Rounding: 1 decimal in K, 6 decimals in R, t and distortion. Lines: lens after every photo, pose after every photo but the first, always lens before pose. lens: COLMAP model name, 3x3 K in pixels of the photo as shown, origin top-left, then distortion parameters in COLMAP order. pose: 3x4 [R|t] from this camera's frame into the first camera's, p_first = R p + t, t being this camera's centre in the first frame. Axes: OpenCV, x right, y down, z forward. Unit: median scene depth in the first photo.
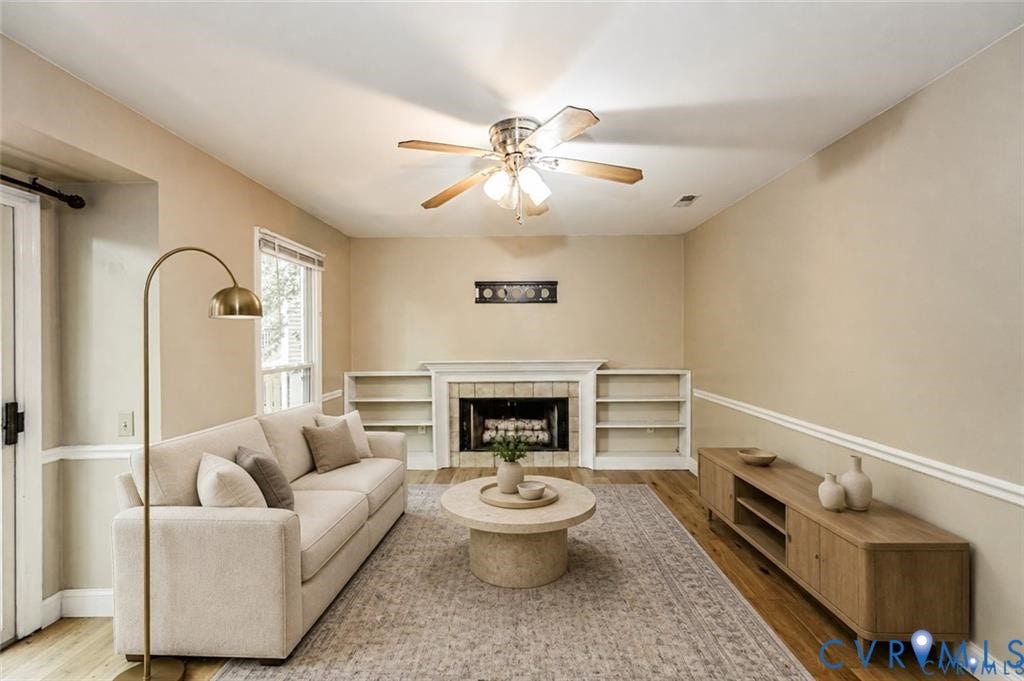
lens RADIAL K [[412.6, 0, 506.2], [0, 412.6, 338.4], [0, 0, 1]] dist [0.002661, -0.000117]
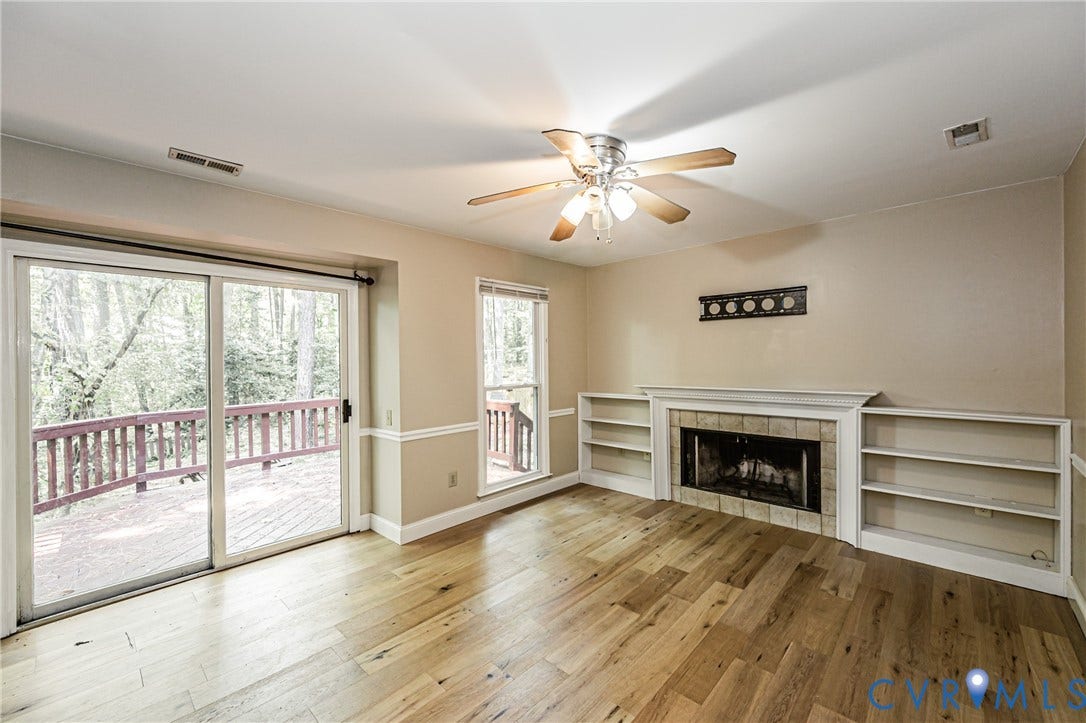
lens RADIAL K [[437.5, 0, 537.8], [0, 437.5, 361.6], [0, 0, 1]] dist [0.002661, -0.000117]
pose [[0.730948, 0.001066, -0.682433, 0.317261], [0.005275, 0.999960, 0.007212, -0.008148], [0.682413, -0.008871, 0.730913, 0.082412]]
